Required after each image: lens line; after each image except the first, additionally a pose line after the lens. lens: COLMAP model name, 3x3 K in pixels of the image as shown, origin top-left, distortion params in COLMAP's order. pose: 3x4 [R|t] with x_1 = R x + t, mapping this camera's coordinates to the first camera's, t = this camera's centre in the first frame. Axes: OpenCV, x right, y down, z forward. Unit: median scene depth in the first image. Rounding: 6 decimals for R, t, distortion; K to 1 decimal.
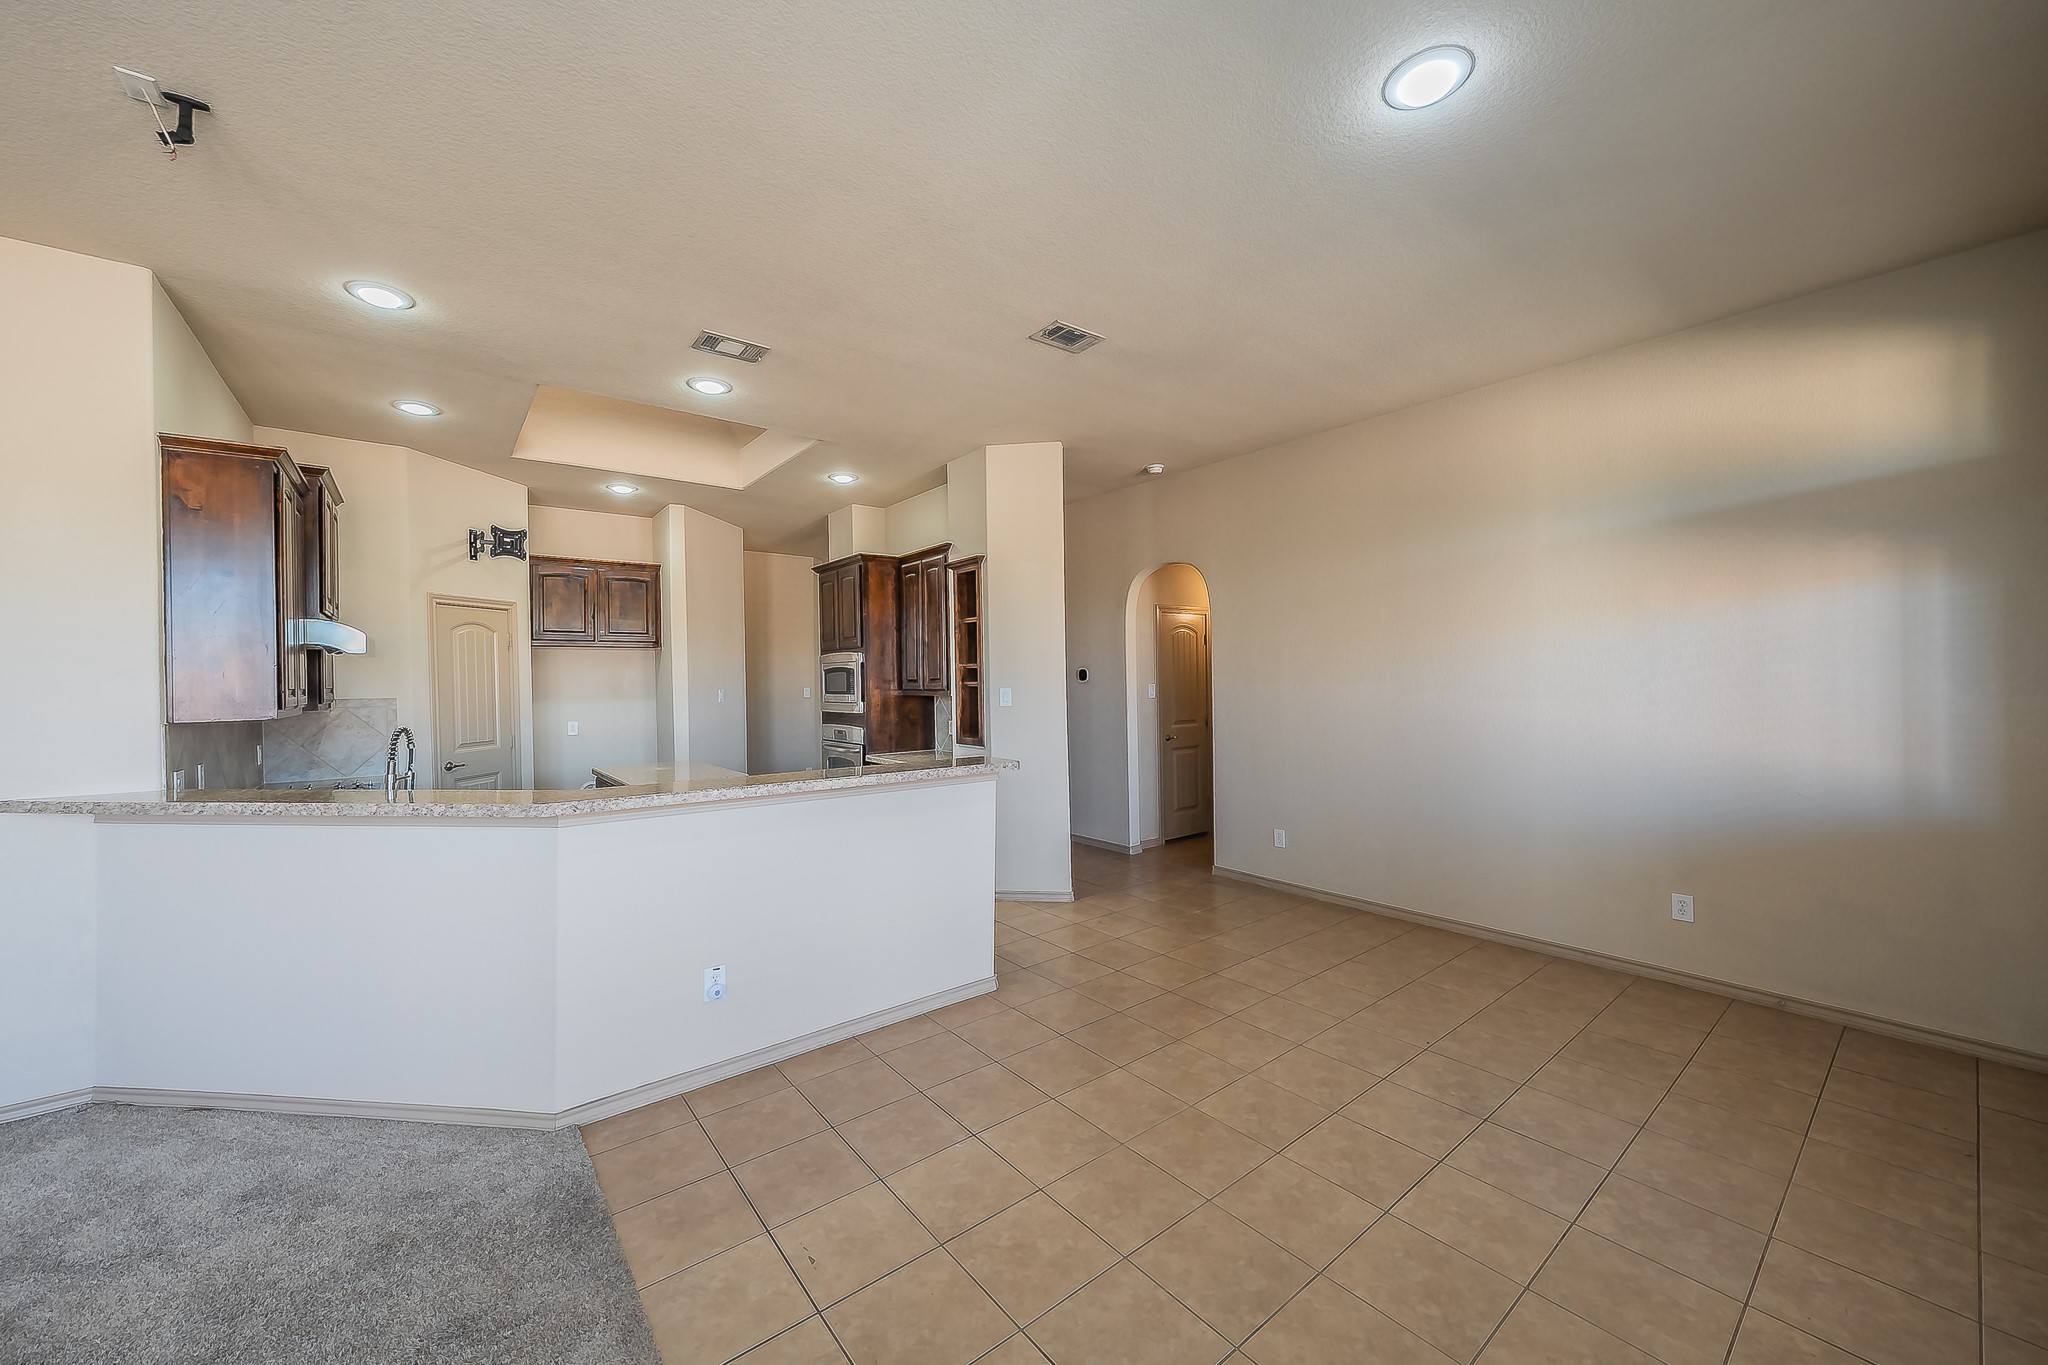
lens RADIAL K [[753.7, 0, 1017.4], [0, 753.7, 681.3], [0, 0, 1]] dist [-0.001687, 0.000050]
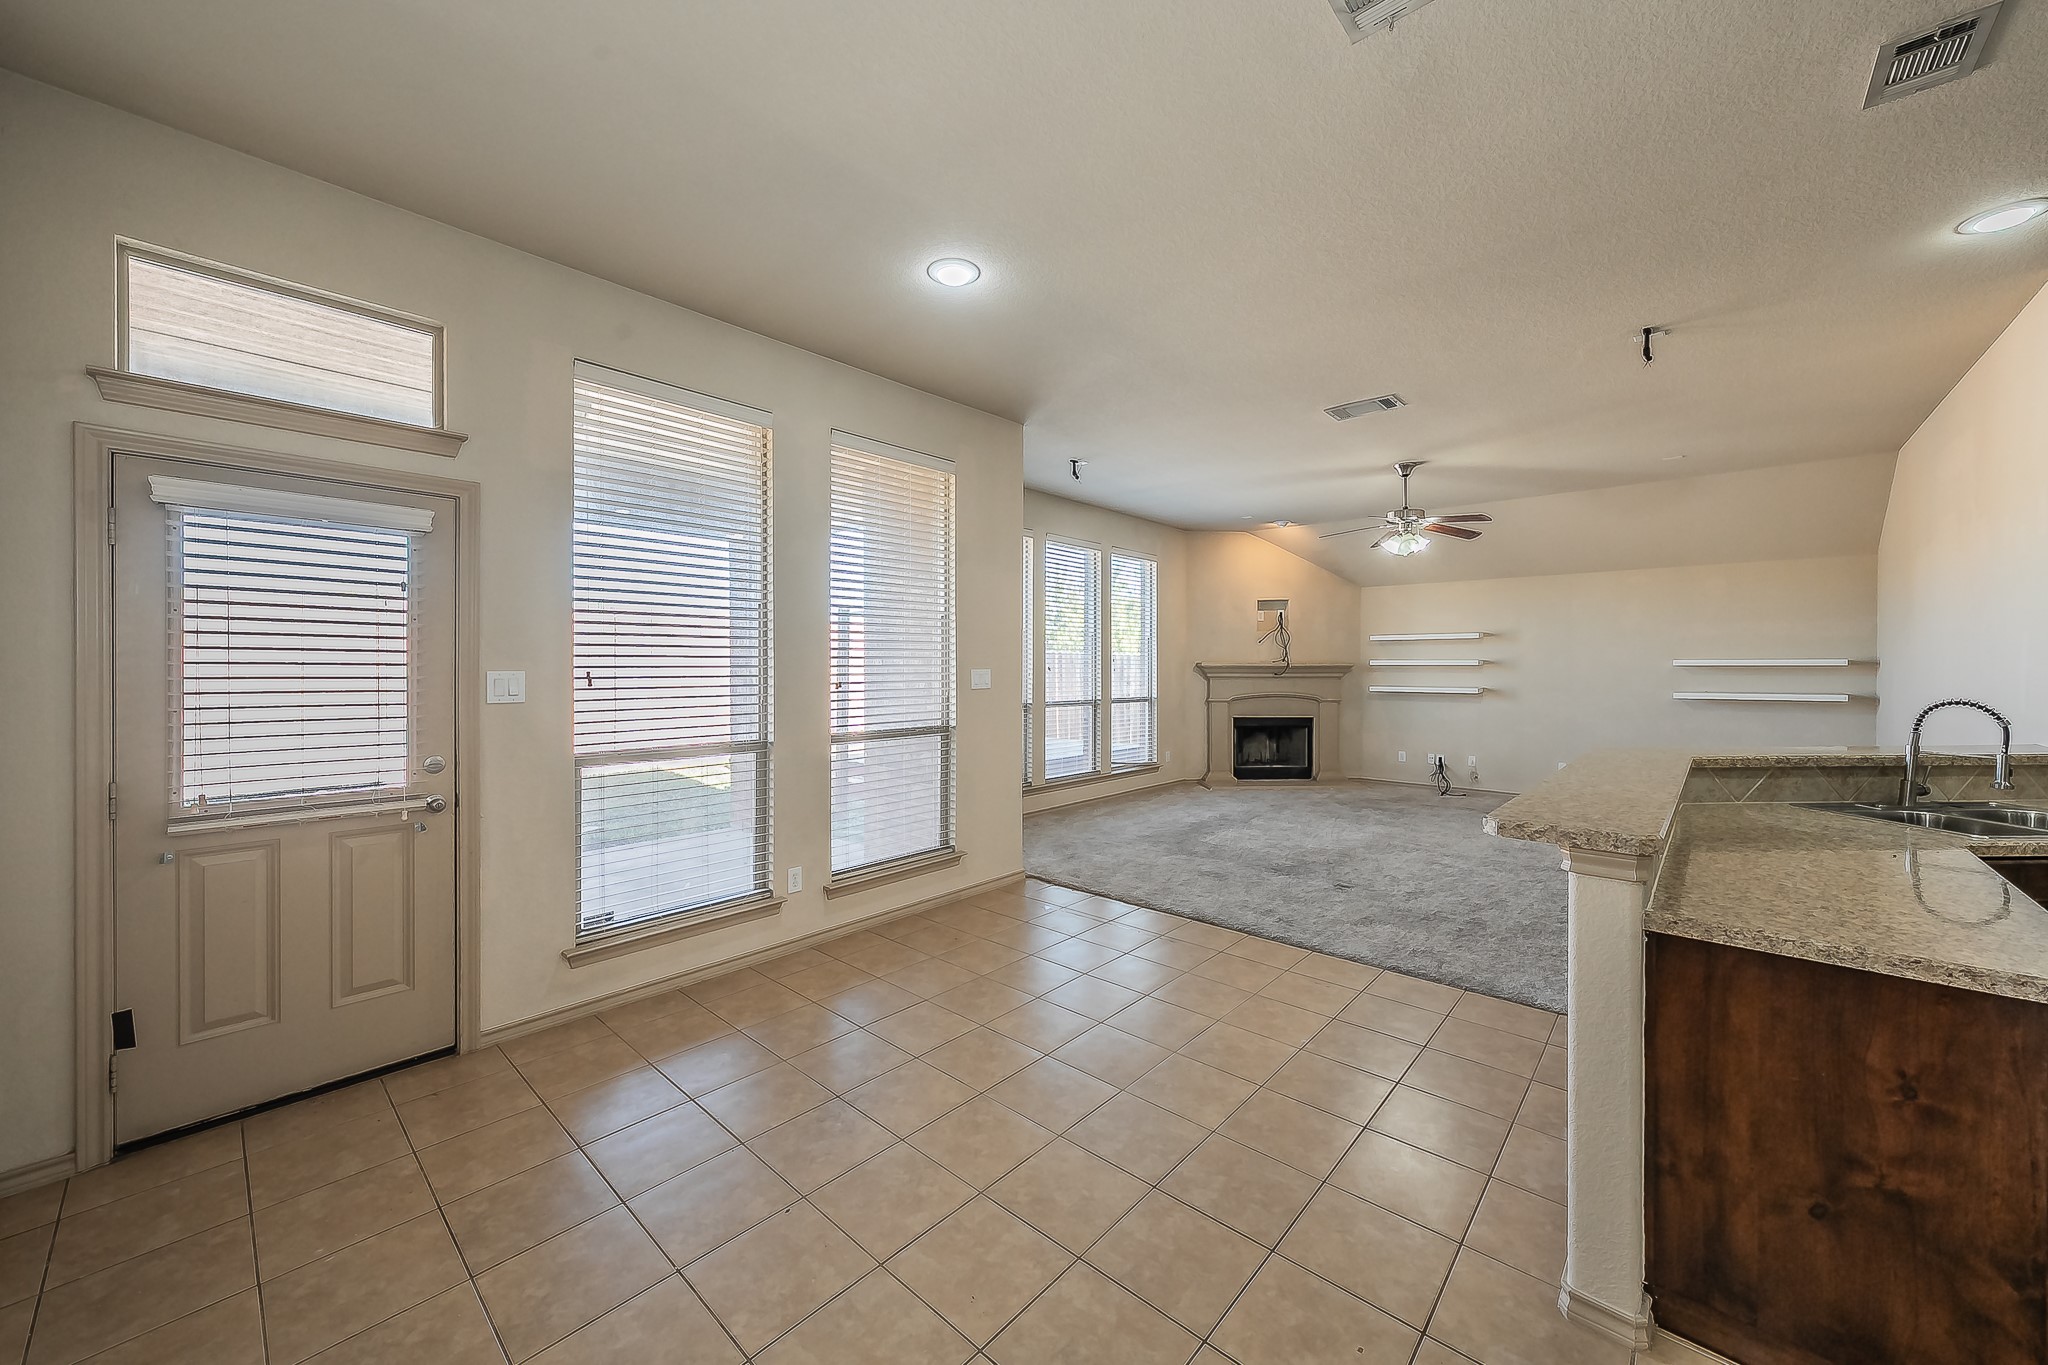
lens RADIAL K [[753.7, 0, 1015.0], [0, 753.7, 667.6], [0, 0, 1]] dist [-0.001687, 0.000050]
pose [[-0.987339, 0.010800, -0.158258, 0.309100], [0.009563, 0.999918, 0.008574, 0.001770], [0.158338, 0.006952, -0.987361, 1.158834]]
